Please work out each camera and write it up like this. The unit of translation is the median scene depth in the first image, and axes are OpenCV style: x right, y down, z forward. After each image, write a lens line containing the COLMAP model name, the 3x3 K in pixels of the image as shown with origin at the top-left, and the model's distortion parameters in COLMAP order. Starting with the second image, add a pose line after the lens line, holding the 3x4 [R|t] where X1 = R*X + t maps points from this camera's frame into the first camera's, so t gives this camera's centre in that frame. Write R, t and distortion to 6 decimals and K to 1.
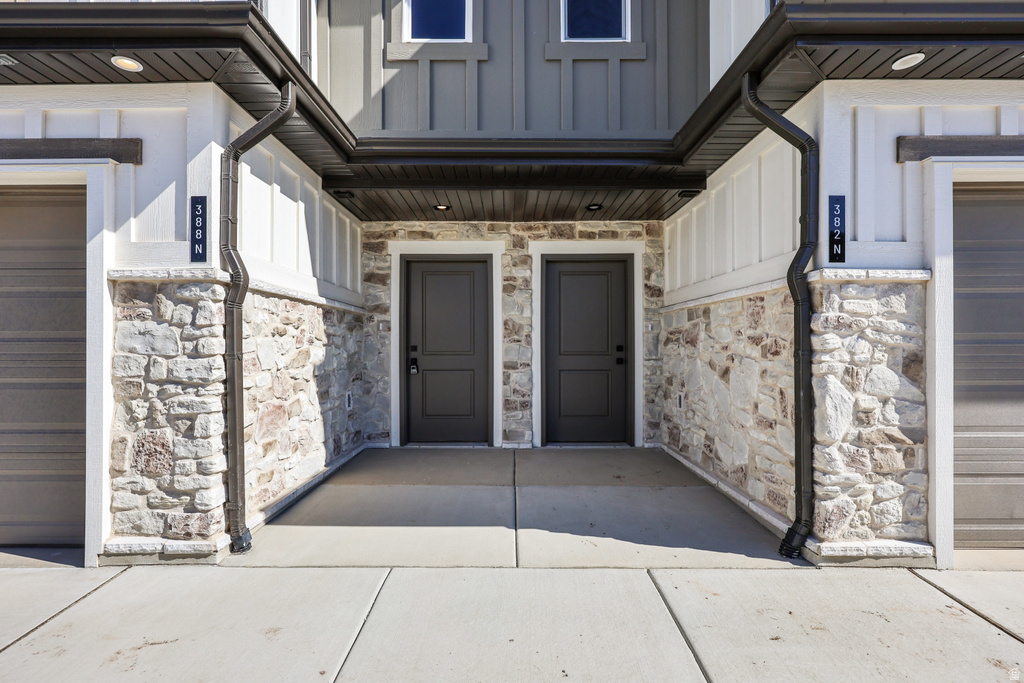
lens RADIAL K [[508.9, 0, 512.0], [0, 508.9, 341.5], [0, 0, 1]] dist [-0.000225, -0.000207]
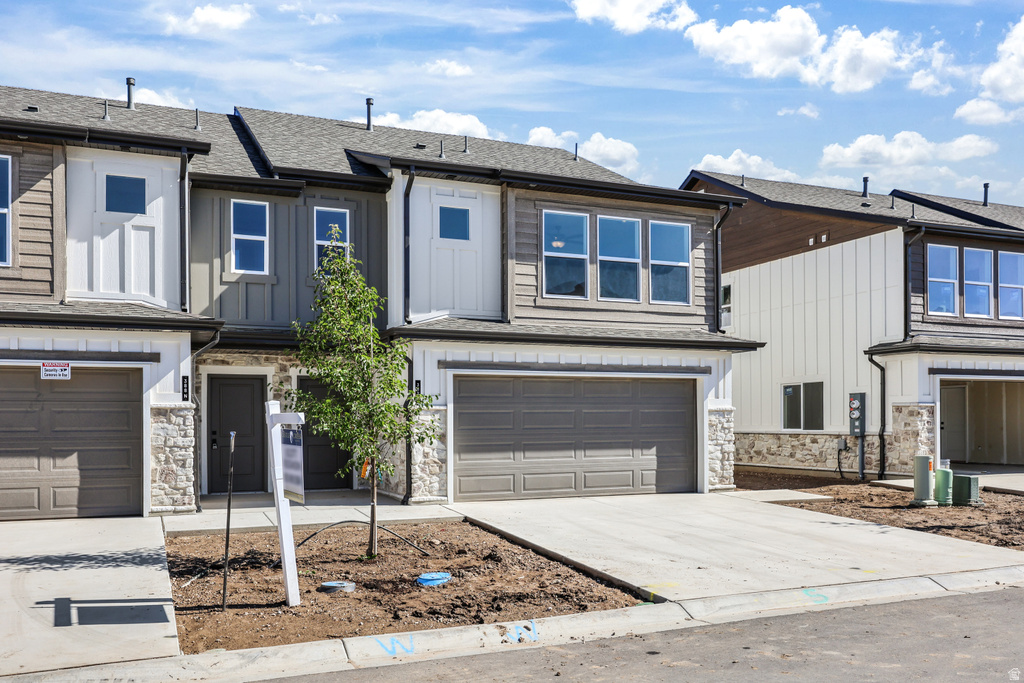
lens RADIAL K [[861.9, 0, 508.5], [0, 861.9, 413.5], [0, 0, 1]] dist [-0.001657, 0.008318]
pose [[0.918949, 0.000919, 0.394376, -0.835302], [-0.001173, 0.999999, 0.000403, -0.095268], [-0.394376, -0.000833, 0.918949, -3.733407]]
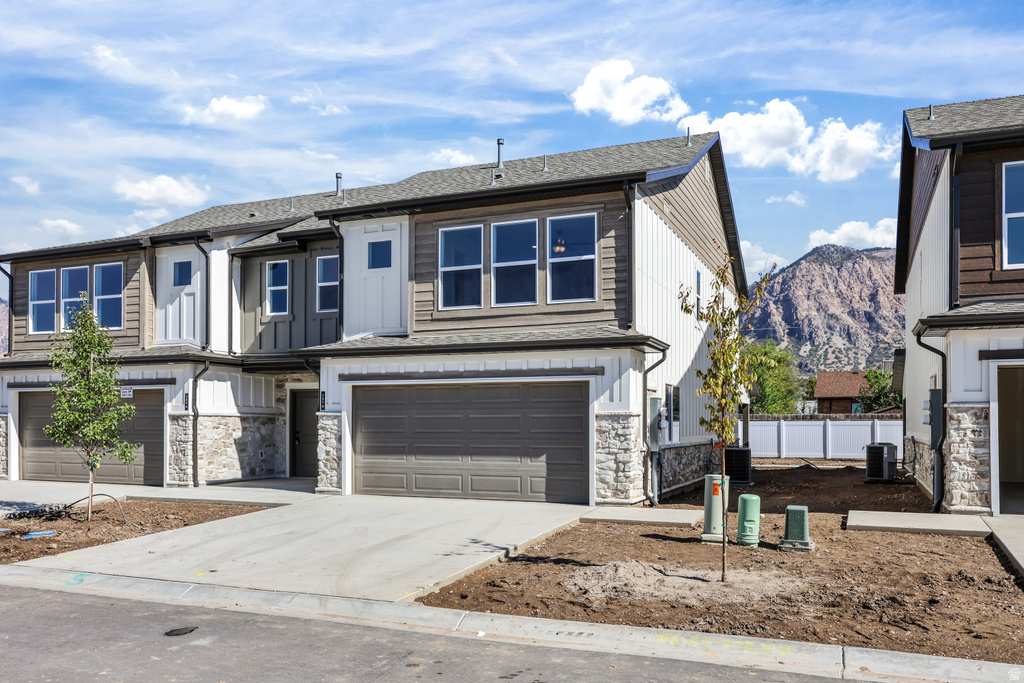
lens RADIAL K [[828.4, 0, 510.6], [0, 828.4, 416.0], [0, 0, 1]] dist [0.000958, -0.002071]
pose [[0.920959, -0.000662, -0.389660, 4.067892], [-0.000099, 0.999998, -0.001933, -0.100092], [0.389660, 0.001819, 0.920957, -3.801411]]
